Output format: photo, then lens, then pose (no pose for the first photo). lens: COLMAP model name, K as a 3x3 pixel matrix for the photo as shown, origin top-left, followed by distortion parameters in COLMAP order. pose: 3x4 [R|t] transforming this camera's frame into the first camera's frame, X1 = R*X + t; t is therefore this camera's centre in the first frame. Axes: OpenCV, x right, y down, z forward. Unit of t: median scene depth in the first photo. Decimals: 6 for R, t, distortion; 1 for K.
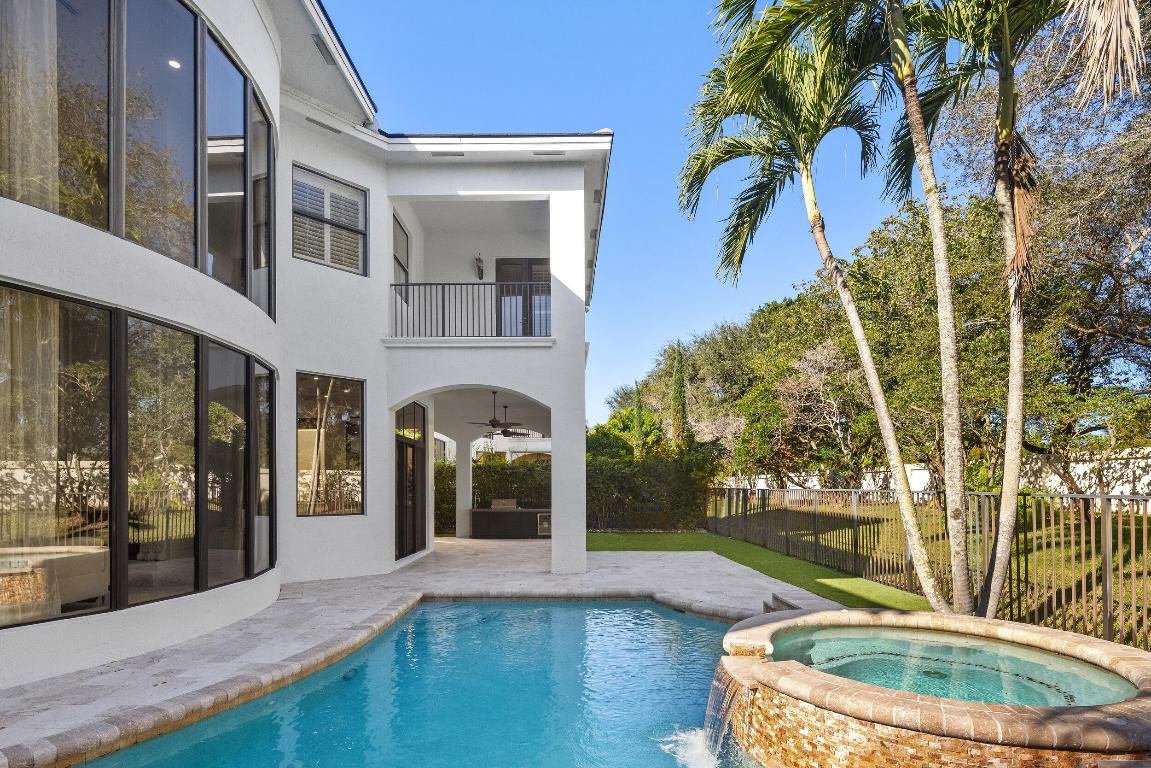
lens RADIAL K [[585.1, 0, 558.5], [0, 585.1, 481.7], [0, 0, 1]] dist [-0.005856, -0.000554]
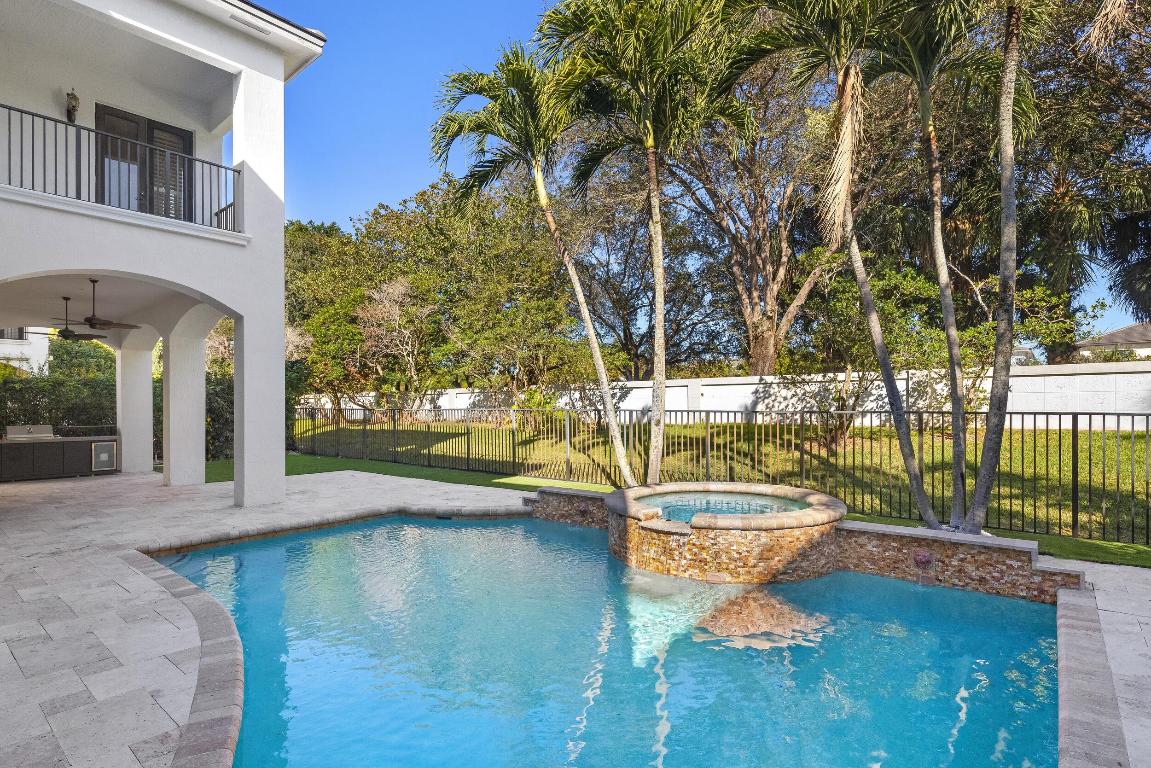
lens RADIAL K [[585.1, 0, 542.0], [0, 585.1, 403.1], [0, 0, 1]] dist [-0.005856, -0.000554]
pose [[0.639859, 0.003056, 0.768486, -0.345337], [-0.004861, 0.999988, 0.000072, 0.000673], [-0.768477, -0.003782, 0.639866, 0.089153]]
